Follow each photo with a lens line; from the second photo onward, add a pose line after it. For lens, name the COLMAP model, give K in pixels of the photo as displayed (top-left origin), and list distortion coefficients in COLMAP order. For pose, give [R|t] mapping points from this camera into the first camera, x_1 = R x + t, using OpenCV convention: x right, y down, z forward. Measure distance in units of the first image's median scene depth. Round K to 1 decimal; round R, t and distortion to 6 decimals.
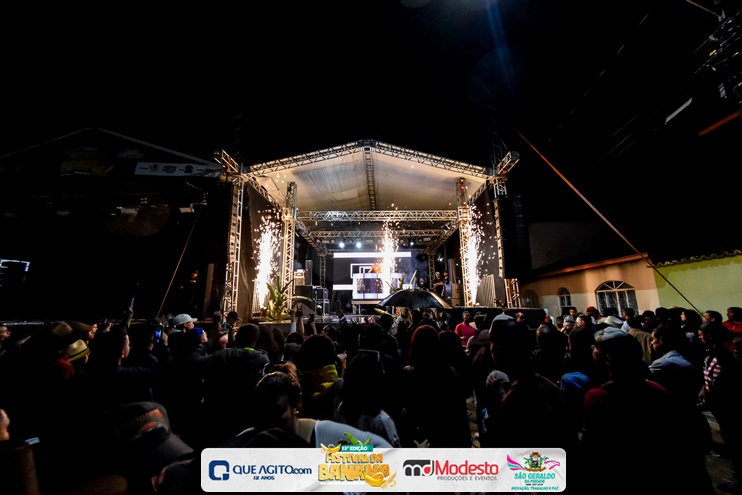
lens RADIAL K [[929.5, 0, 371.0], [0, 929.5, 247.5], [0, 0, 1]] dist [0.000386, -0.003304]
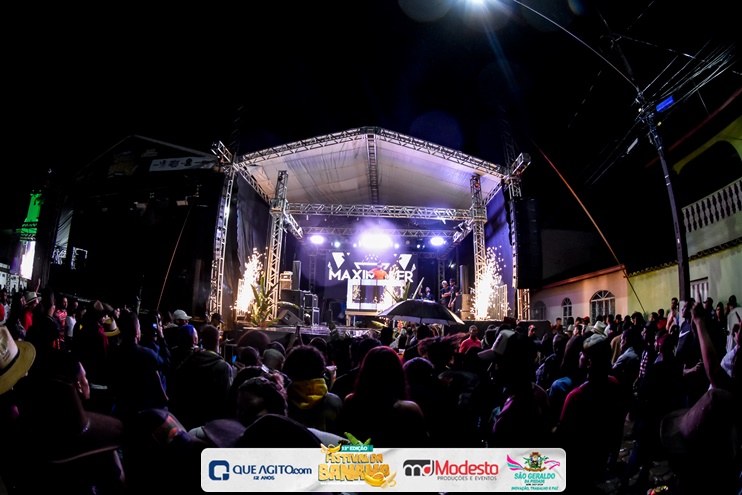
lens RADIAL K [[308.6, 0, 371.0], [0, 308.6, 247.5], [0, 0, 1]] dist [-0.008750, 0.000033]
pose [[0.999231, 0.038715, 0.006230, -0.001584], [-0.038644, 0.999192, -0.011077, 0.002086], [-0.006654, 0.010828, 0.999919, 0.703350]]
